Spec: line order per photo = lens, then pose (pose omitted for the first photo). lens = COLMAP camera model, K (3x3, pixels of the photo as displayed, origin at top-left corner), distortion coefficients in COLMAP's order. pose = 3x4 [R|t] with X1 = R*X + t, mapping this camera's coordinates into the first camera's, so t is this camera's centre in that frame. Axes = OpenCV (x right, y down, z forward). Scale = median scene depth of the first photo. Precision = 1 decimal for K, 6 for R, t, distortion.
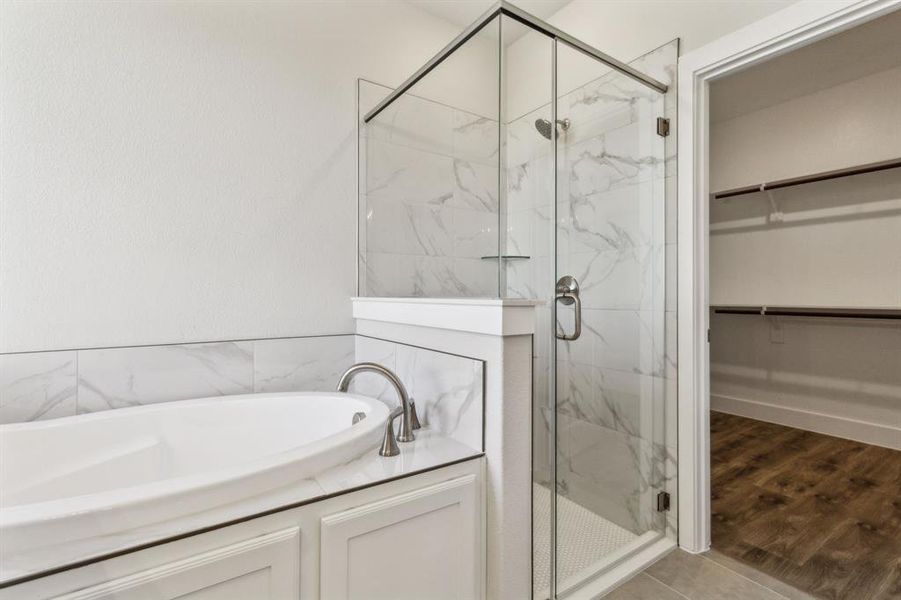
lens RADIAL K [[411.4, 0, 445.9], [0, 411.4, 294.8], [0, 0, 1]] dist [0.011545, -0.001464]
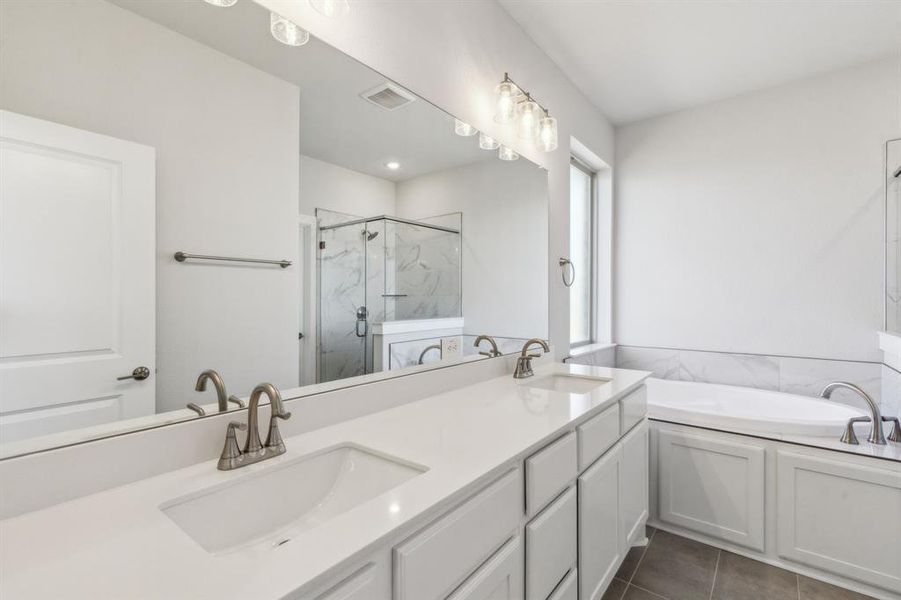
lens RADIAL K [[411.4, 0, 447.2], [0, 411.4, 298.4], [0, 0, 1]] dist [0.011545, -0.001464]
pose [[0.297705, -0.005260, -0.954643, 0.726876], [0.007086, 0.999969, -0.003300, -0.124518], [0.954632, -0.005782, 0.297733, -0.712122]]
